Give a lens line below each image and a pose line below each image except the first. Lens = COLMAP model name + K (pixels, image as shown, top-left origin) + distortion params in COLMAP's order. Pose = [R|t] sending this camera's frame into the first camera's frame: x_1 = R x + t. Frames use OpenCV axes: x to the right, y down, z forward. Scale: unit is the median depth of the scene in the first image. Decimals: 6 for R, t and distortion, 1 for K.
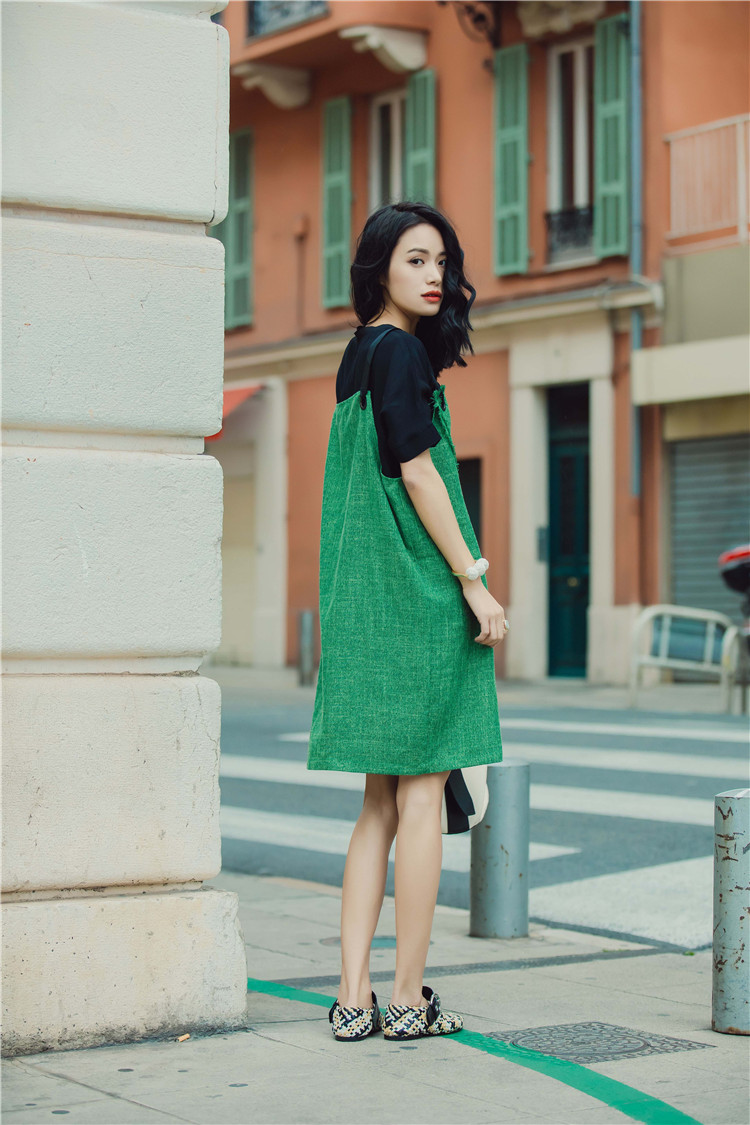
lens RADIAL K [[2624.1, 0, 373.1], [0, 2624.1, 562.9], [0, 0, 1]] dist [0.028107, 0.000000]
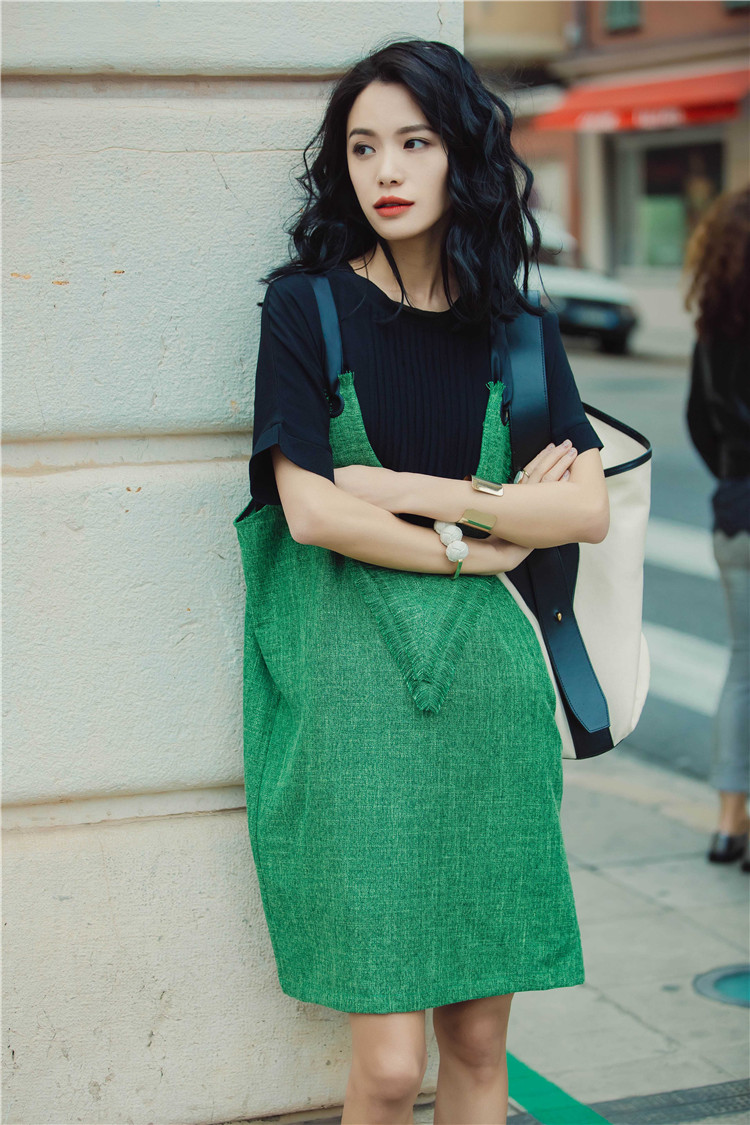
lens RADIAL K [[2207.1, 0, 378.4], [0, 2207.1, 564.8], [0, 0, 1]] dist [-0.204165, 0.000000]
pose [[0.970221, 0.021474, -0.241268, 0.052409], [0.020452, 0.985243, 0.169936, -0.108361], [0.241357, -0.169810, 0.955464, 0.507477]]
